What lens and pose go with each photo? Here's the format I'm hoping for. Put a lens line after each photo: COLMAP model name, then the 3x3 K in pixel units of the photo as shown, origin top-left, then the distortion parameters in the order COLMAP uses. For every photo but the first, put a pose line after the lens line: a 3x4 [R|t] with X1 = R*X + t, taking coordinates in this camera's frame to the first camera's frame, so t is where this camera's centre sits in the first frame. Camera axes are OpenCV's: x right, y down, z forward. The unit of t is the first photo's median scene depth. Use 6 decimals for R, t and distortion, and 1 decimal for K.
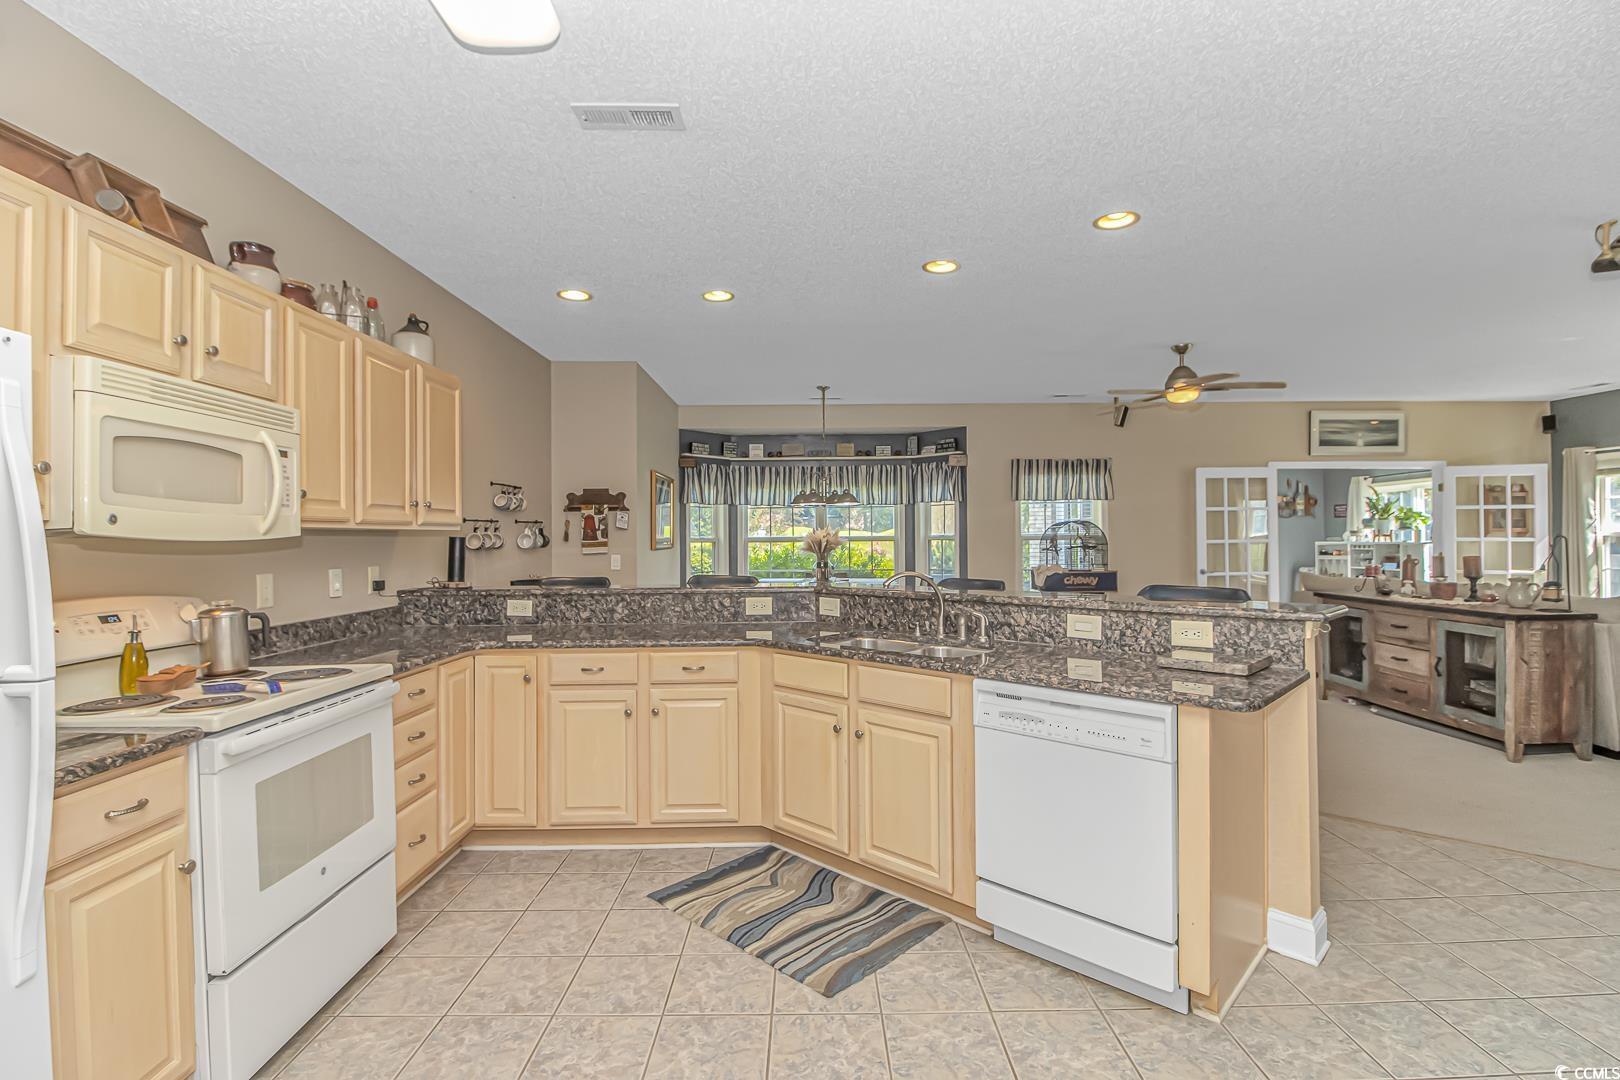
lens RADIAL K [[751.4, 0, 807.6], [0, 751.4, 541.2], [0, 0, 1]] dist [-0.006115, 0.001153]
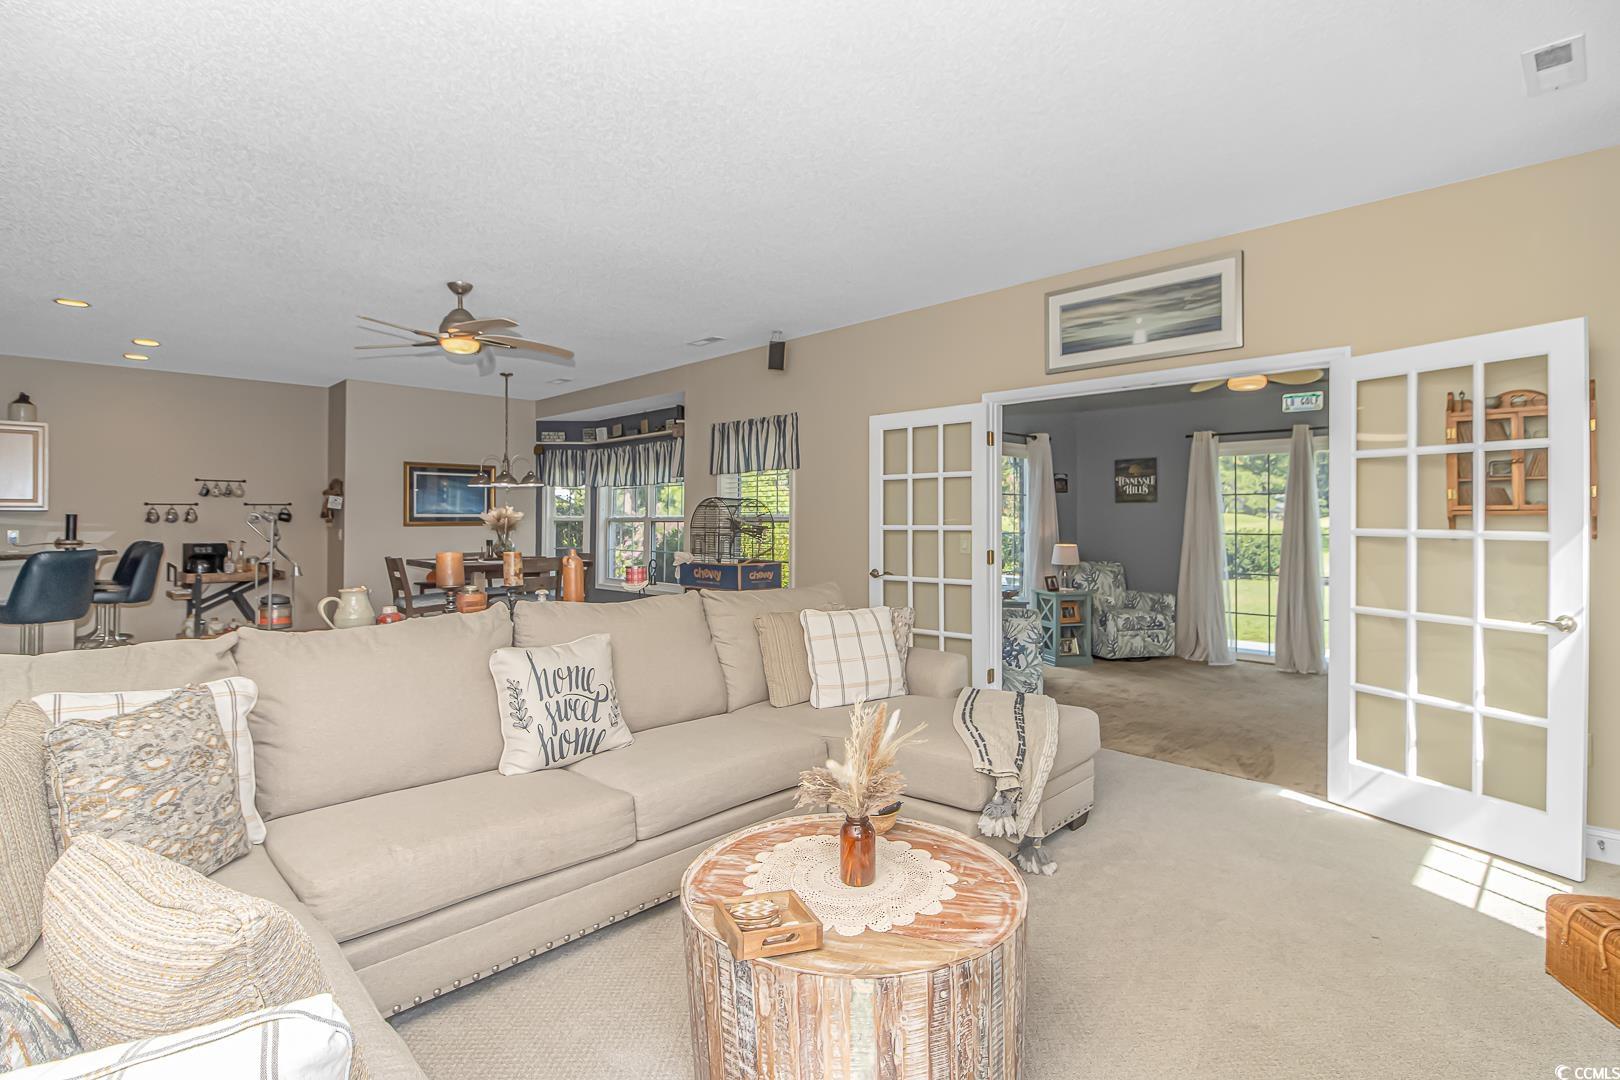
lens RADIAL K [[751.4, 0, 803.4], [0, 751.4, 530.3], [0, 0, 1]] dist [-0.006115, 0.001153]
pose [[0.702869, 0.019767, -0.711045, 1.286181], [-0.008508, 0.999776, 0.019383, -0.010837], [0.711269, -0.007574, 0.702879, 0.656804]]
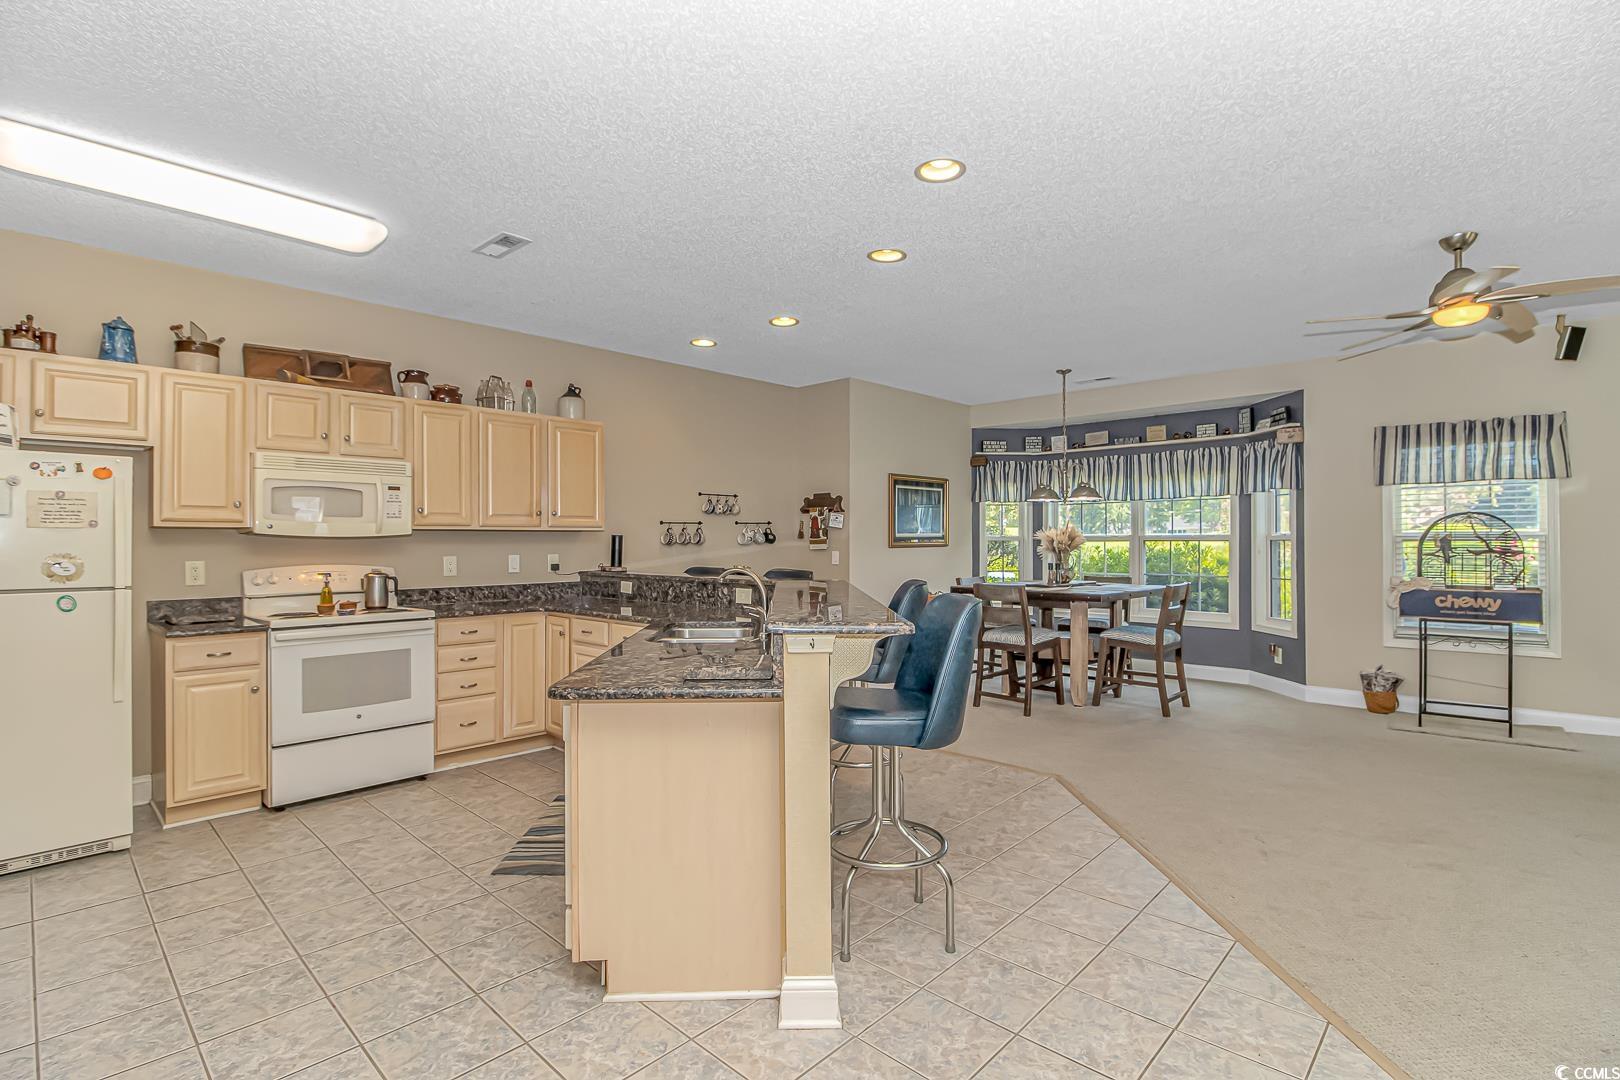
lens RADIAL K [[751.4, 0, 803.7], [0, 751.4, 539.7], [0, 0, 1]] dist [-0.006115, 0.001153]
pose [[0.726285, 0.006574, -0.687362, 0.500187], [-0.005592, 0.999978, 0.003655, -0.002744], [0.687371, 0.001189, 0.726305, 0.145710]]
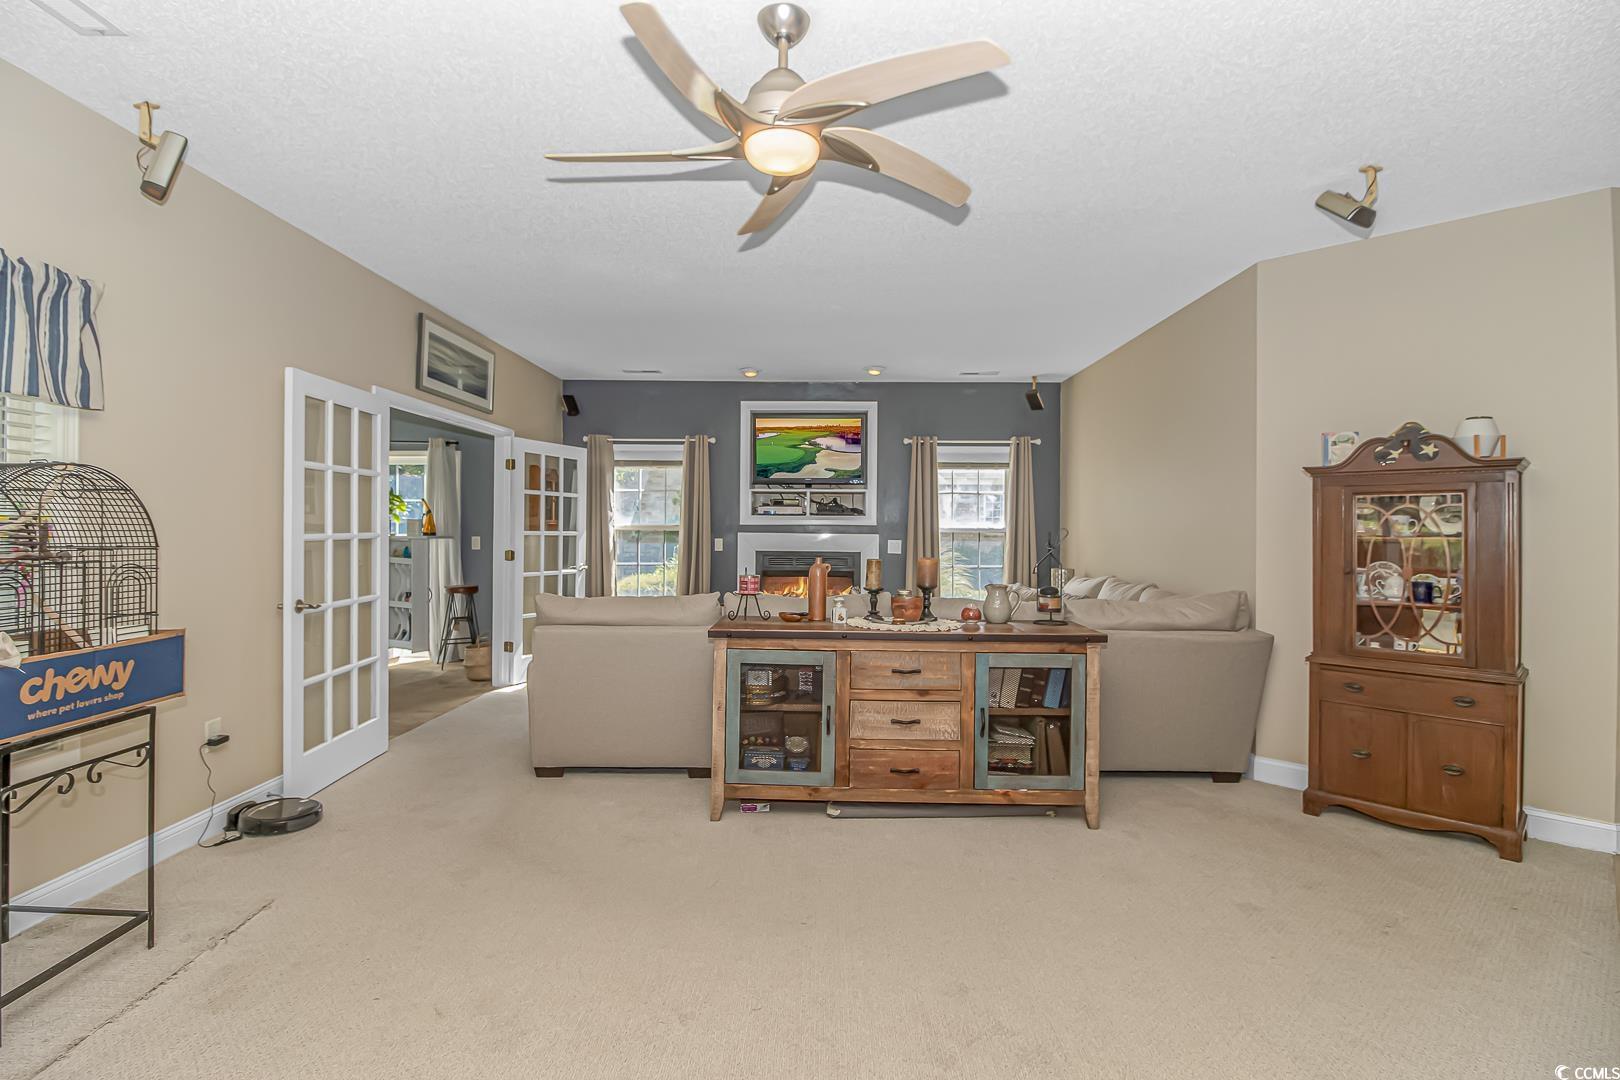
lens RADIAL K [[751.4, 0, 820.1], [0, 751.4, 527.3], [0, 0, 1]] dist [-0.006115, 0.001153]
pose [[0.013809, 0.010011, 0.999855, 0.120558], [-0.007113, 0.999926, -0.009914, -0.003370], [-0.999879, -0.006975, 0.013879, 0.924688]]
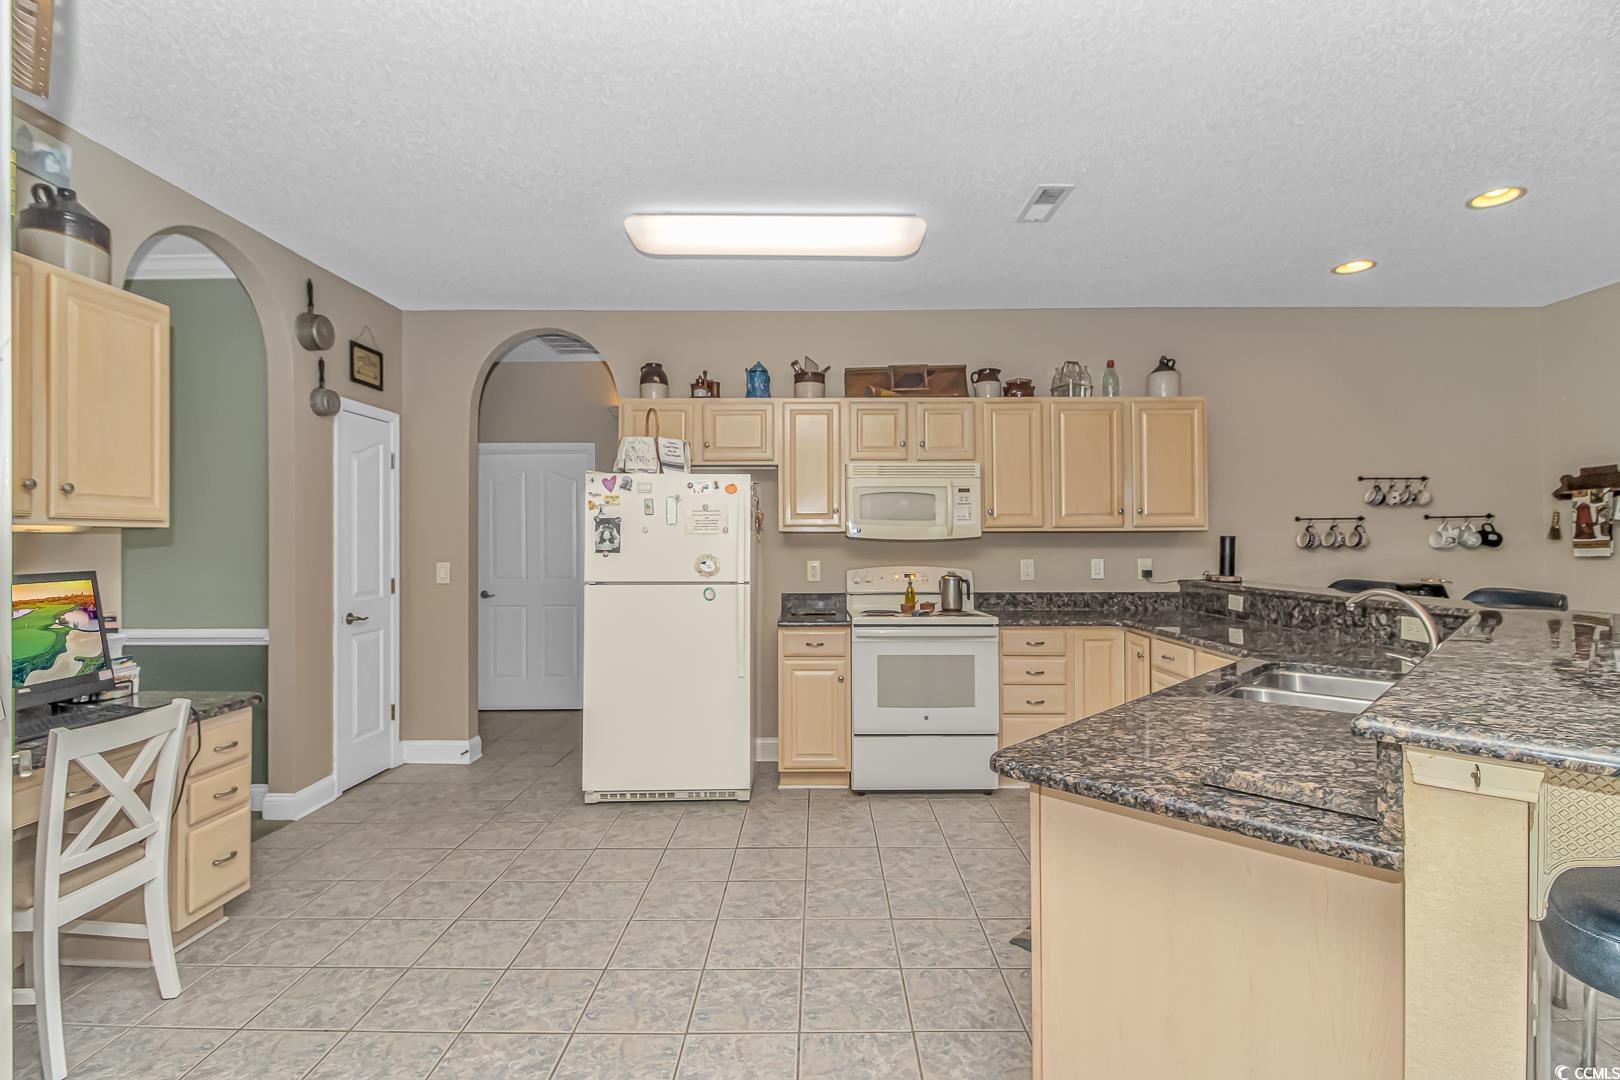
lens RADIAL K [[751.4, 0, 811.1], [0, 751.4, 530.1], [0, 0, 1]] dist [-0.006115, 0.001153]
pose [[0.003099, -0.005491, -0.999980, 0.430191], [0.000213, 0.999985, -0.005490, -0.005552], [0.999995, -0.000196, 0.003100, 0.250598]]
